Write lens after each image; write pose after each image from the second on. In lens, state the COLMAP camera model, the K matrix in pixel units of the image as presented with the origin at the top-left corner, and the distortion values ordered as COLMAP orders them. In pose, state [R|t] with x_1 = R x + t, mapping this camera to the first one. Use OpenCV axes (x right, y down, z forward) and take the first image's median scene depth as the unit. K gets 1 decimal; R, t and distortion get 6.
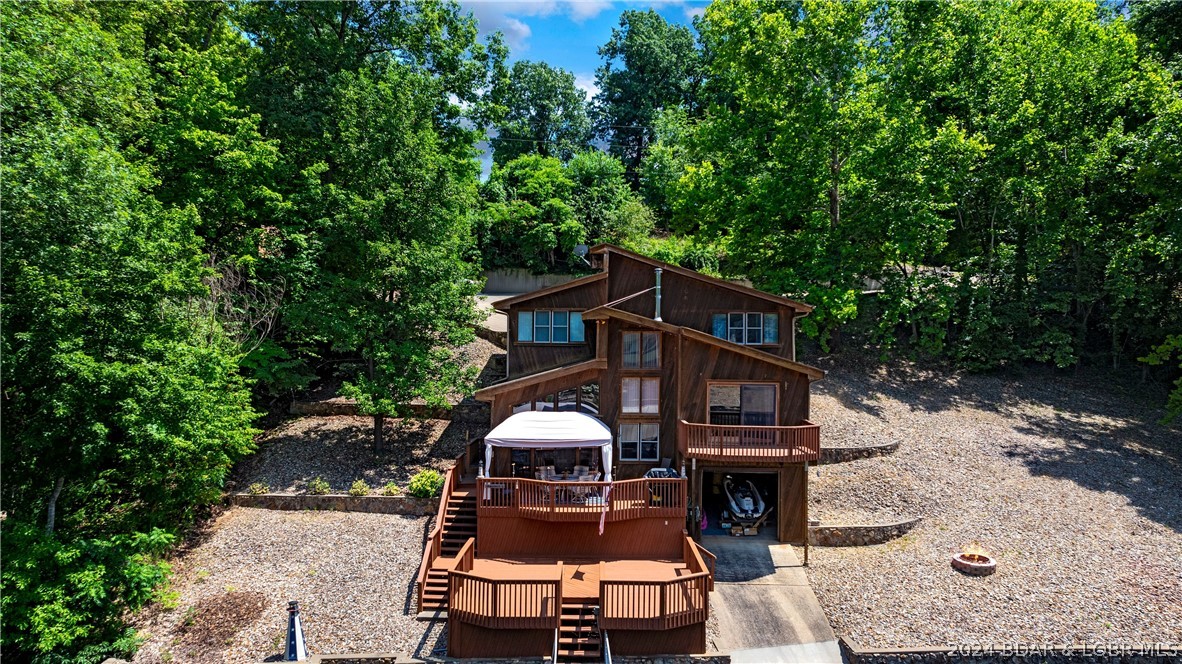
lens RADIAL K [[829.2, 0, 592.4], [0, 829.2, 327.1], [0, 0, 1]] dist [-0.024806, 0.049614]
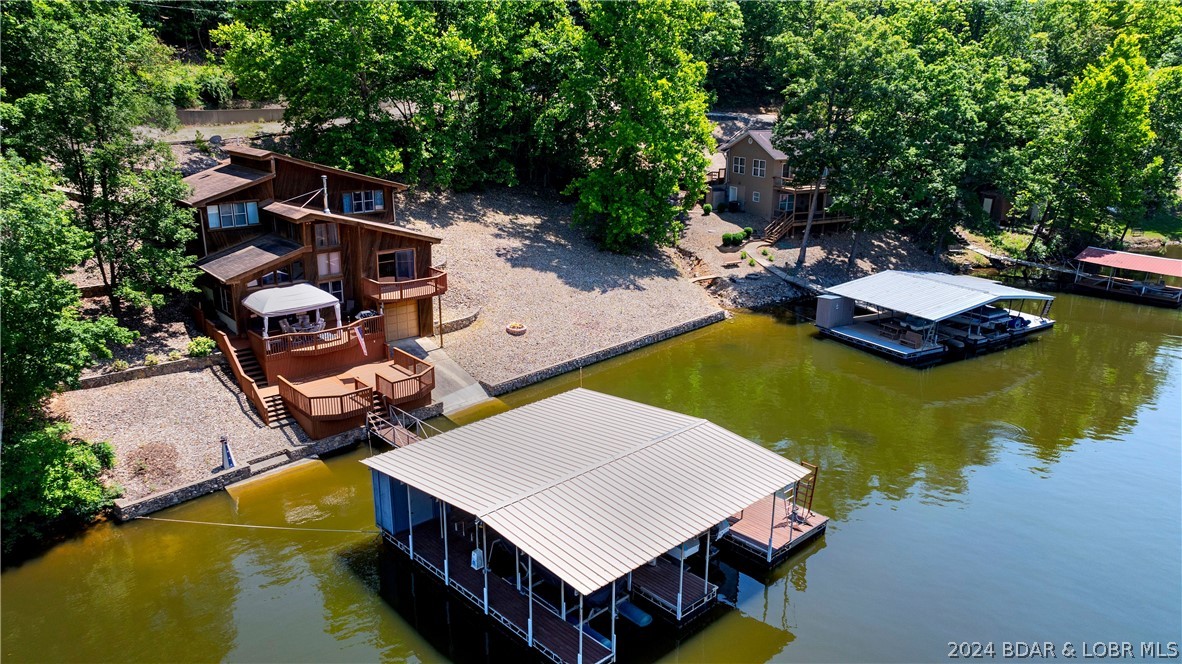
lens RADIAL K [[828.4, 0, 586.5], [0, 828.4, 334.7], [0, 0, 1]] dist [-0.050919, 0.080097]
pose [[0.748492, -0.198720, 0.632669, -0.509930], [-0.018173, 0.947540, 0.319121, -0.255811], [-0.662895, -0.250357, 0.705614, -0.385550]]
